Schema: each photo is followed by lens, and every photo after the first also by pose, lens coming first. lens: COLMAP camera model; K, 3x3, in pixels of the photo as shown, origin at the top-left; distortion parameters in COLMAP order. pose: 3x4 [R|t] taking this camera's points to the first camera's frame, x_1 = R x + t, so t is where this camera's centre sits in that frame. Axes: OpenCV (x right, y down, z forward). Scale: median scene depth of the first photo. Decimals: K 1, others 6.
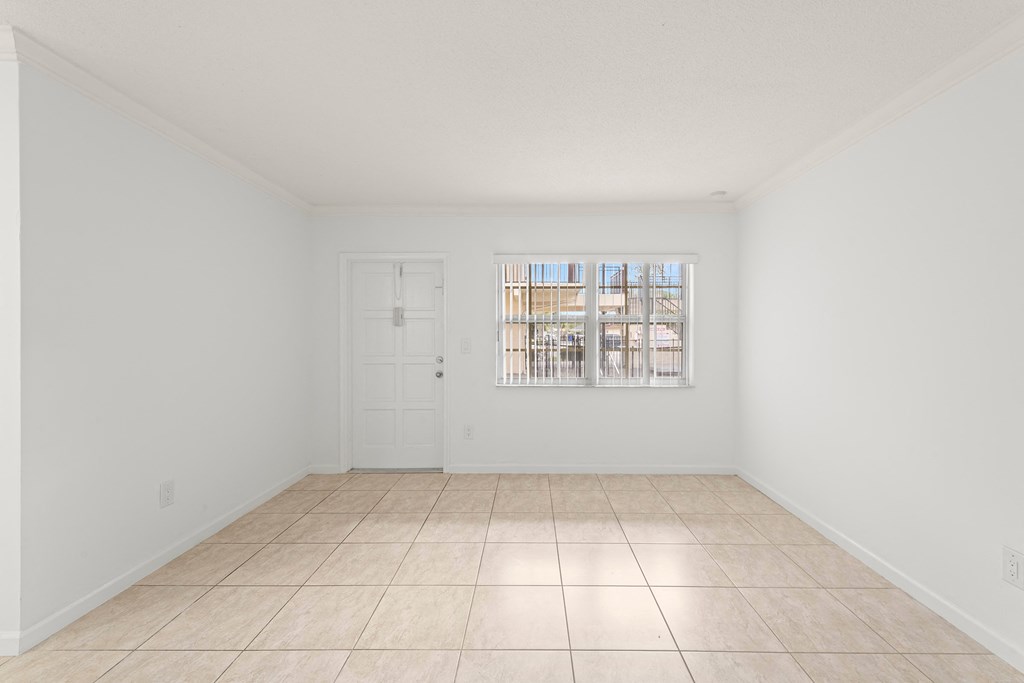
lens RADIAL K [[423.3, 0, 529.6], [0, 423.3, 330.7], [0, 0, 1]] dist [0.018621, -0.005583]
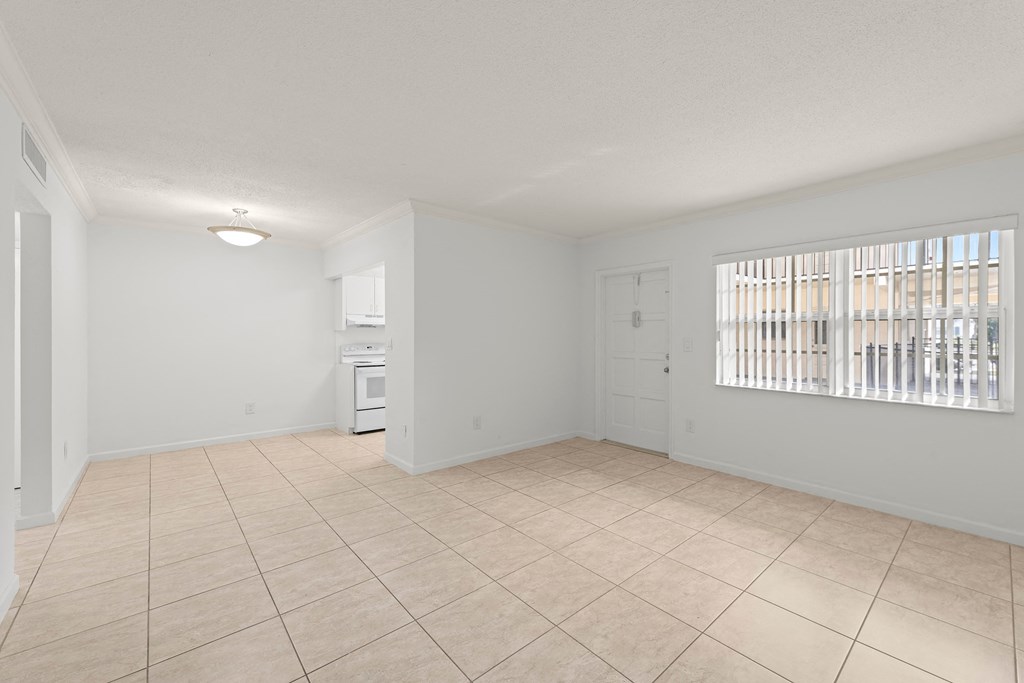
lens RADIAL K [[417.1, 0, 532.0], [0, 417.1, 331.4], [0, 0, 1]] dist [0.018496, -0.005442]
pose [[0.674943, -0.002660, -0.737865, 0.427279], [0.003204, 0.999995, -0.000674, 0.001617], [0.737863, -0.001909, 0.674948, -0.006981]]
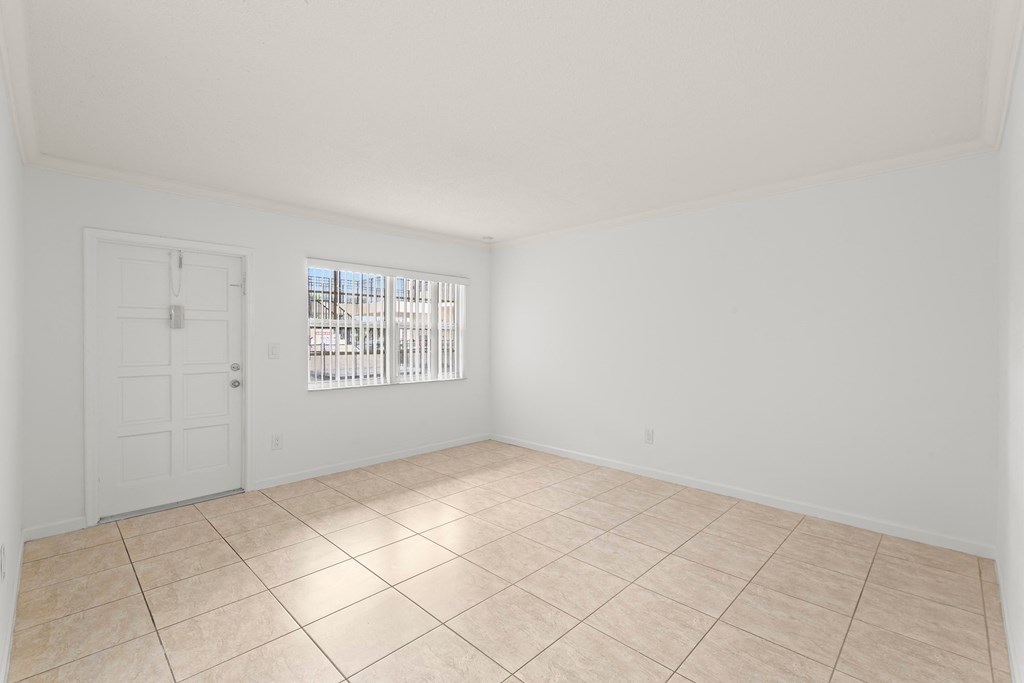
lens RADIAL K [[443.7, 0, 528.4], [0, 443.7, 332.2], [0, 0, 1]] dist [0.009579, -0.000987]
pose [[0.683527, 0.011471, 0.729835, -0.569351], [-0.006768, 0.999933, -0.009378, 0.000283], [-0.729894, 0.001471, 0.683559, -0.102238]]
